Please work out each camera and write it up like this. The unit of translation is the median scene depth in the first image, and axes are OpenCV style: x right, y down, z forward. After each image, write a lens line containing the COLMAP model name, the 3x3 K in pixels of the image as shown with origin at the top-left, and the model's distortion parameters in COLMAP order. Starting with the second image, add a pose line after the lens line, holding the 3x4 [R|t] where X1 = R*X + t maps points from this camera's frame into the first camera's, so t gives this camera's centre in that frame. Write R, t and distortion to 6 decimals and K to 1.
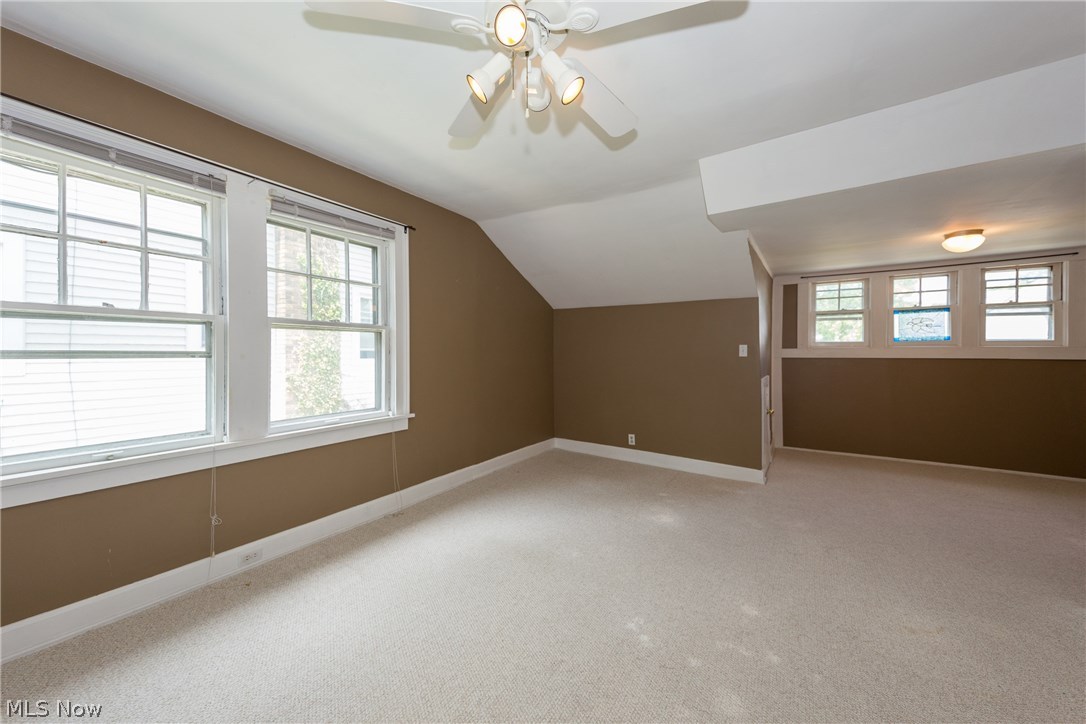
lens RADIAL K [[416.3, 0, 547.7], [0, 416.3, 354.1], [0, 0, 1]] dist [0.000958, -0.000006]
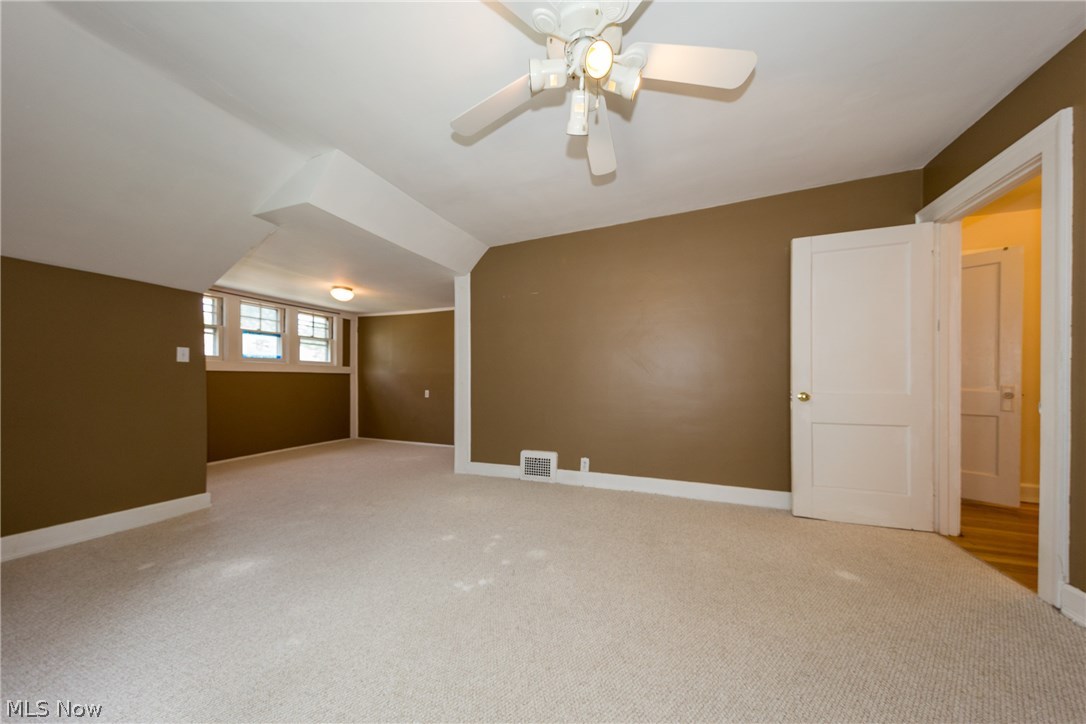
lens RADIAL K [[346.9, 0, 532.6], [0, 346.9, 382.1], [0, 0, 1]] dist [0.008916, -0.000163]
pose [[-0.197812, -0.004305, 0.980230, -0.338407], [0.009286, 0.999937, 0.006265, 0.047487], [-0.980196, 0.010342, -0.197760, 0.463896]]
